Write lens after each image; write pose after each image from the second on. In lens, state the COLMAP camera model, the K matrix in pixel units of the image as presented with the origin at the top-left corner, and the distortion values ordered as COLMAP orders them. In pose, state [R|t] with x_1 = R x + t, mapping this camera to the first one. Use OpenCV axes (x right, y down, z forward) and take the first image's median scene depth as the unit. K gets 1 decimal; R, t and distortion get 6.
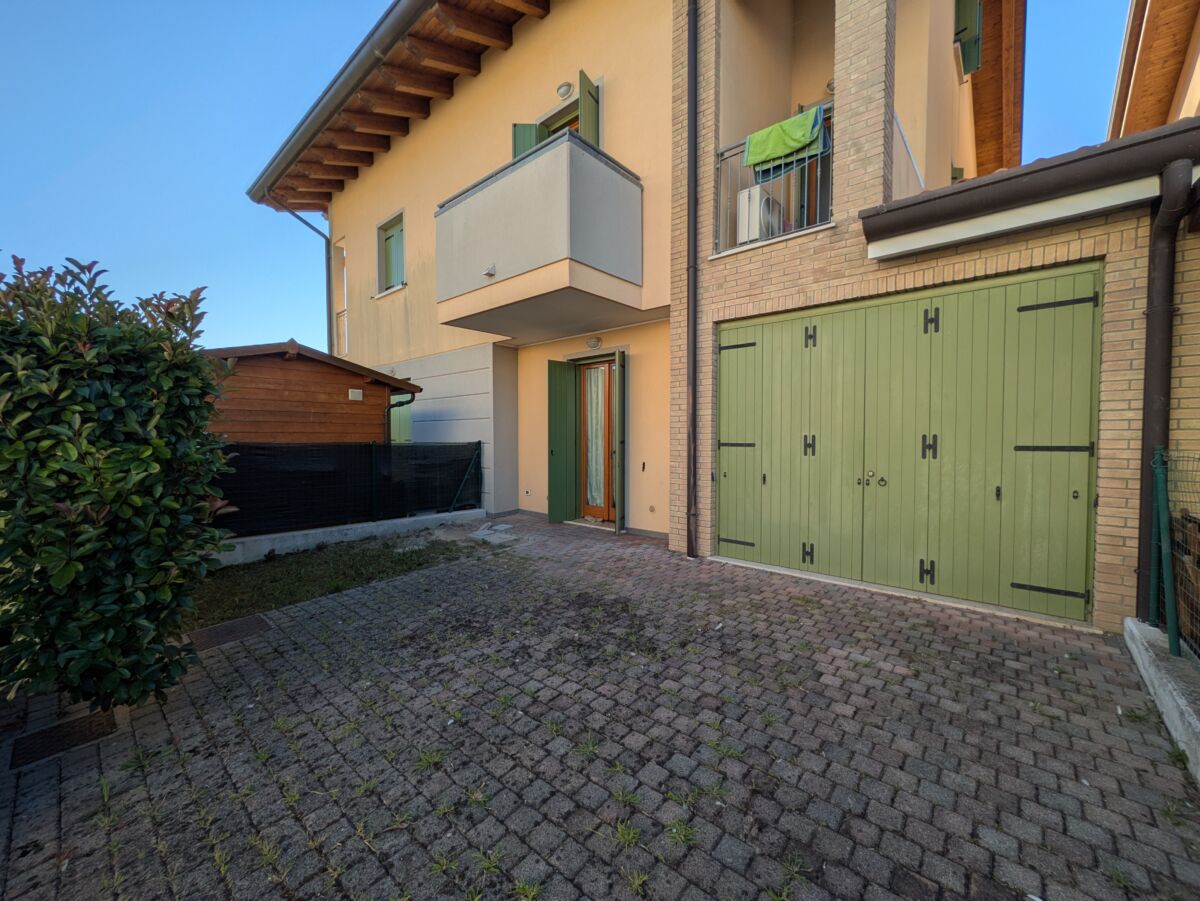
lens RADIAL K [[473.8, 0, 601.2], [0, 473.8, 449.4], [0, 0, 1]] dist [-0.000575, 0.000165]
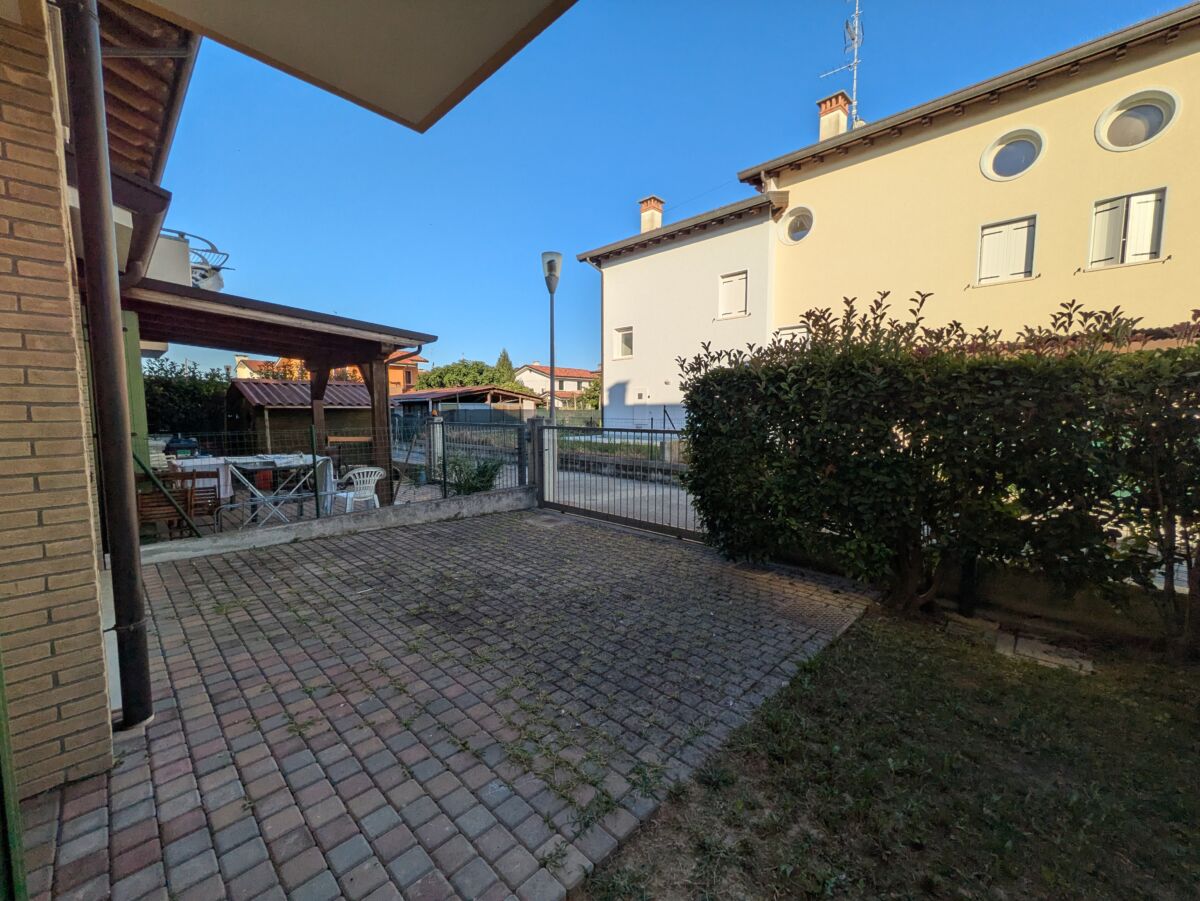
lens RADIAL K [[473.8, 0, 598.5], [0, 473.8, 450.7], [0, 0, 1]] dist [-0.000575, 0.000165]
pose [[-0.999128, -0.000114, 0.041751, -0.430494], [0.004599, 0.993613, 0.112748, -0.112031], [-0.041497, 0.112841, -0.992746, 2.410940]]
